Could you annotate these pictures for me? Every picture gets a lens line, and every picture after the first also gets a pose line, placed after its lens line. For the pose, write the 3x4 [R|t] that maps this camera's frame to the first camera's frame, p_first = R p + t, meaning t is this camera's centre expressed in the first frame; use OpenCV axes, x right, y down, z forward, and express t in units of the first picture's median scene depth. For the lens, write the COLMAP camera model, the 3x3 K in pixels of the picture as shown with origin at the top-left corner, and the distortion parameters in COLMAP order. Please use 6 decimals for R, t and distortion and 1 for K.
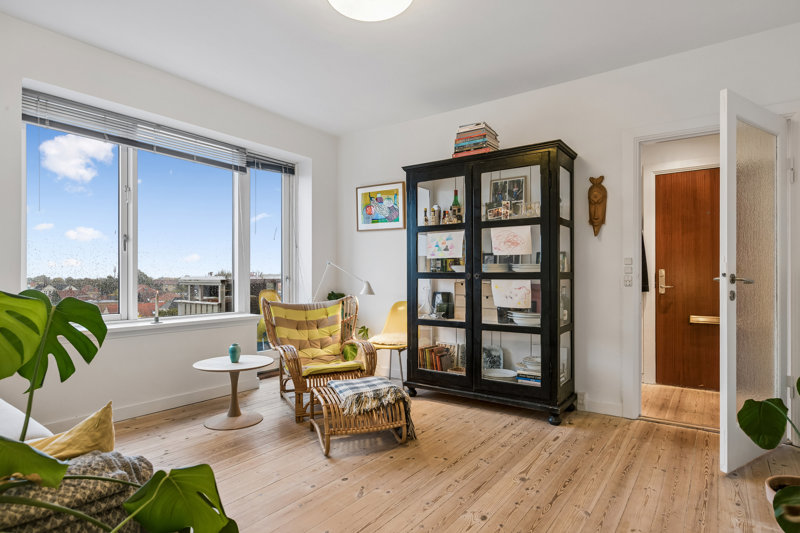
lens RADIAL K [[438.4, 0, 400.9], [0, 438.4, 270.0], [0, 0, 1]] dist [0.007597, -0.000848]
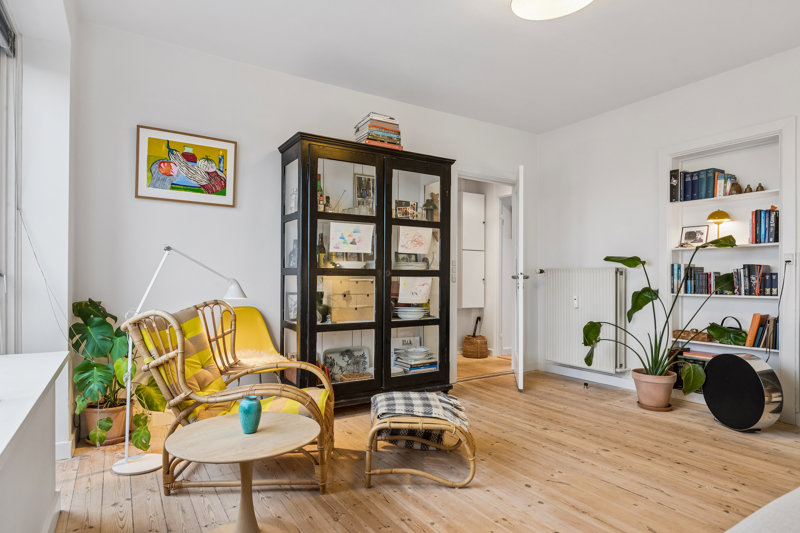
lens RADIAL K [[464.6, 0, 401.7], [0, 464.6, 270.5], [0, 0, 1]] dist [-0.009685, -0.000318]
pose [[0.378538, 0.014400, 0.925474, -0.763668], [-0.017974, 0.999805, -0.008204, 0.015731], [-0.925411, -0.013529, 0.378723, 0.576677]]
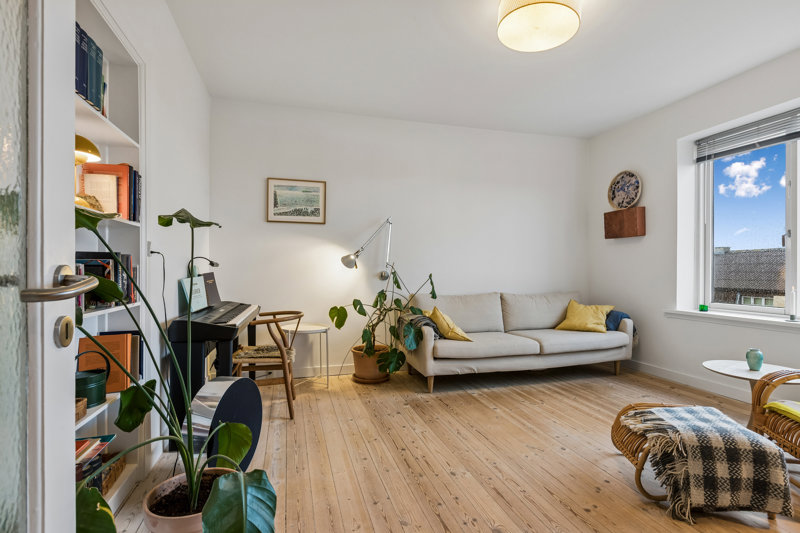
lens RADIAL K [[404.9, 0, 413.4], [0, 404.9, 270.1], [0, 0, 1]] dist [-0.004891, -0.000756]
pose [[-0.604282, -0.000036, -0.796770, 0.622623], [0.006277, 0.999969, -0.004805, 0.009001], [0.796745, -0.007905, -0.604263, 0.873206]]
